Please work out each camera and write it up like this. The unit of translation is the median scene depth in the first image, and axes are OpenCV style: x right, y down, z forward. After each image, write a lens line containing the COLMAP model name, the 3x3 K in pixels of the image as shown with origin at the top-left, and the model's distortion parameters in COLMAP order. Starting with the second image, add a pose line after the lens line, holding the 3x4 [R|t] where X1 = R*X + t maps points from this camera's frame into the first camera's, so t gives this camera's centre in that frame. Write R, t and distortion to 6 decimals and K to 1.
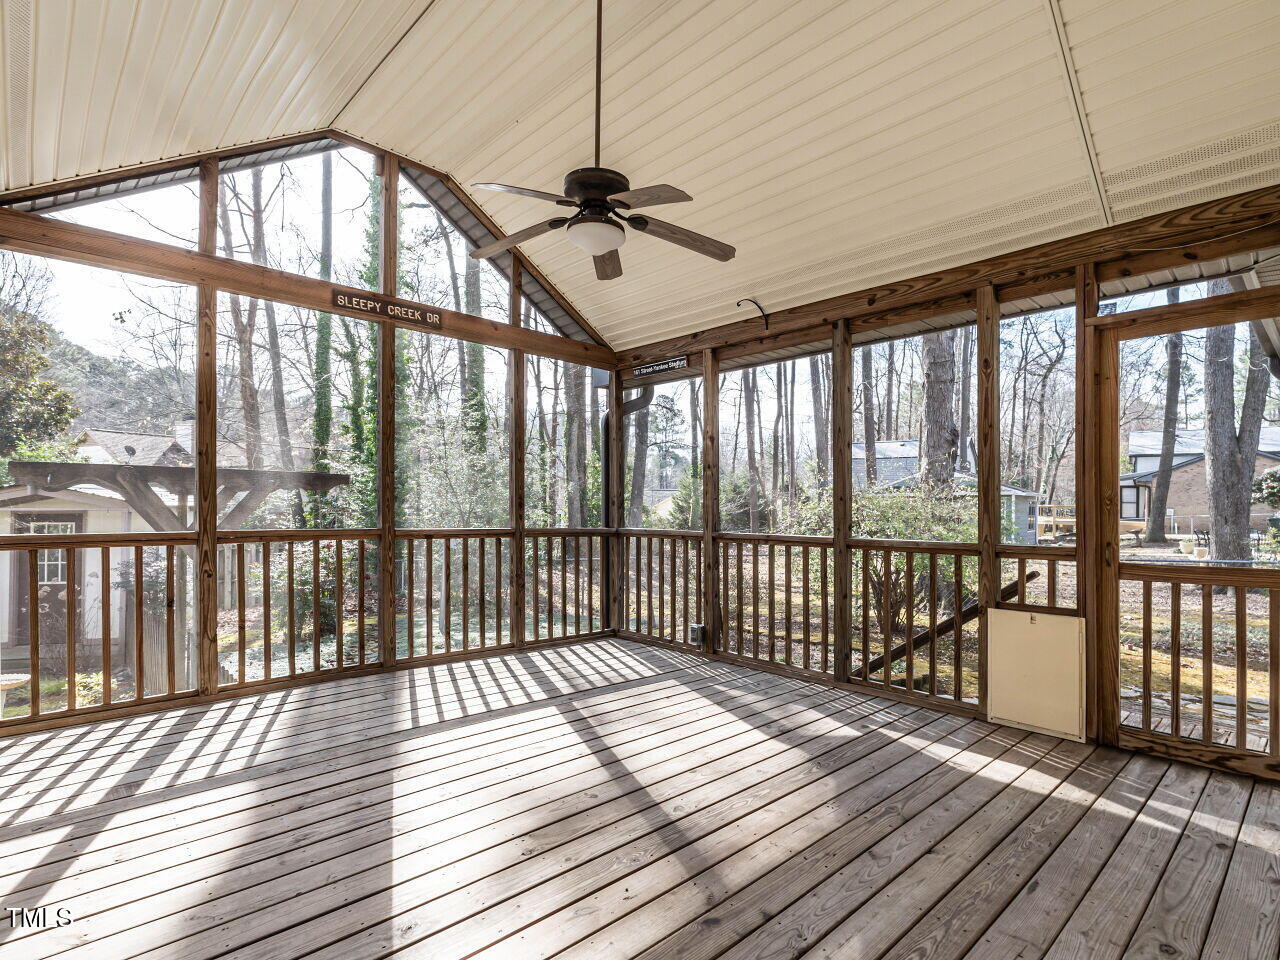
lens RADIAL K [[658.1, 0, 640.0], [0, 658.1, 480.0], [0, 0, 1]] dist [-0.003094, 0.001052]
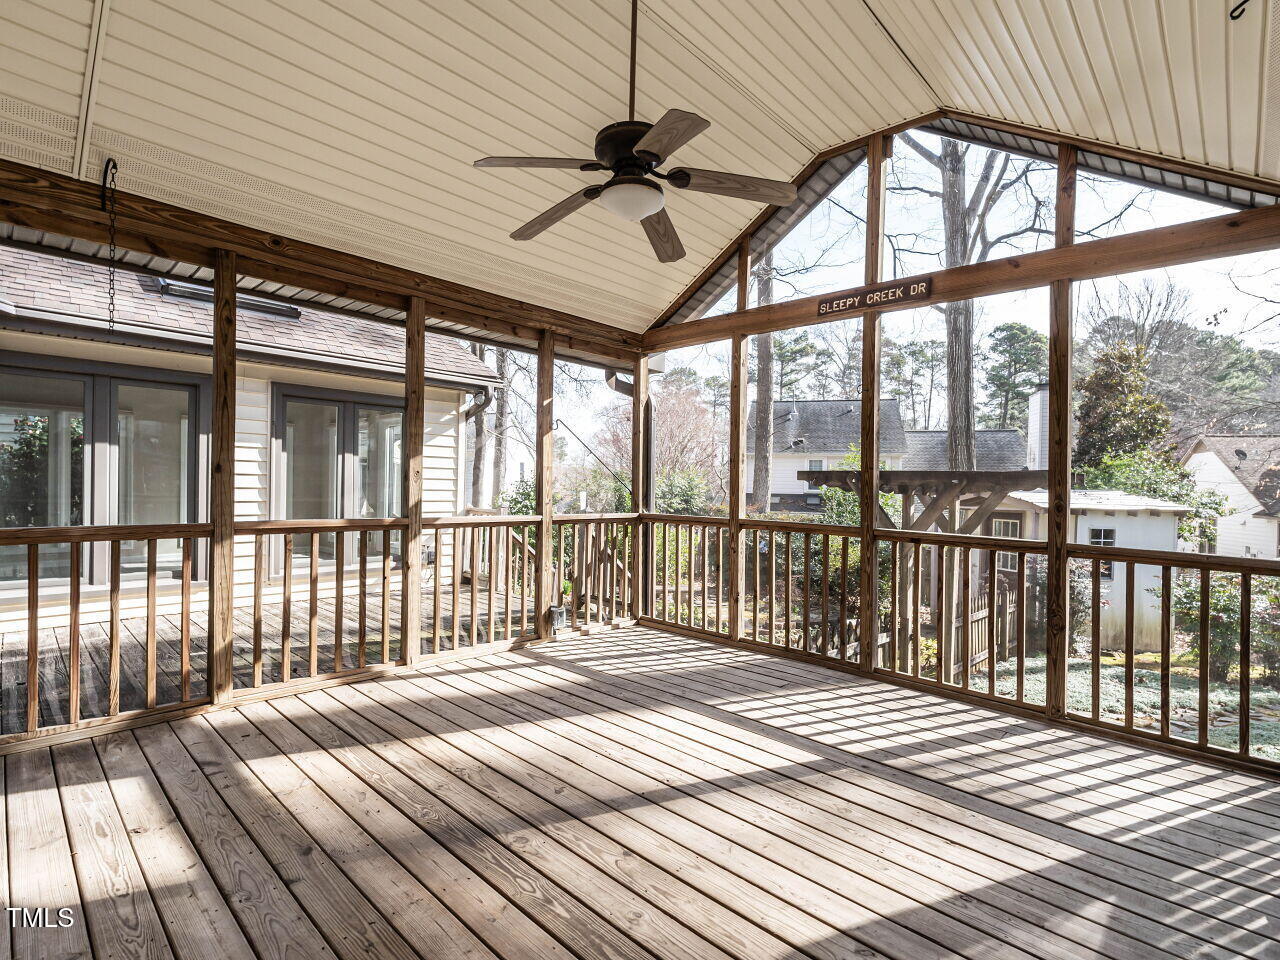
lens RADIAL K [[628.7, 0, 647.3], [0, 628.7, 479.9], [0, 0, 1]] dist [-0.003549, 0.000116]
pose [[0.066314, -0.019743, -0.997603, 0.526684], [0.008701, 0.999778, -0.019207, 0.020474], [0.997761, -0.007407, 0.066471, 0.639817]]
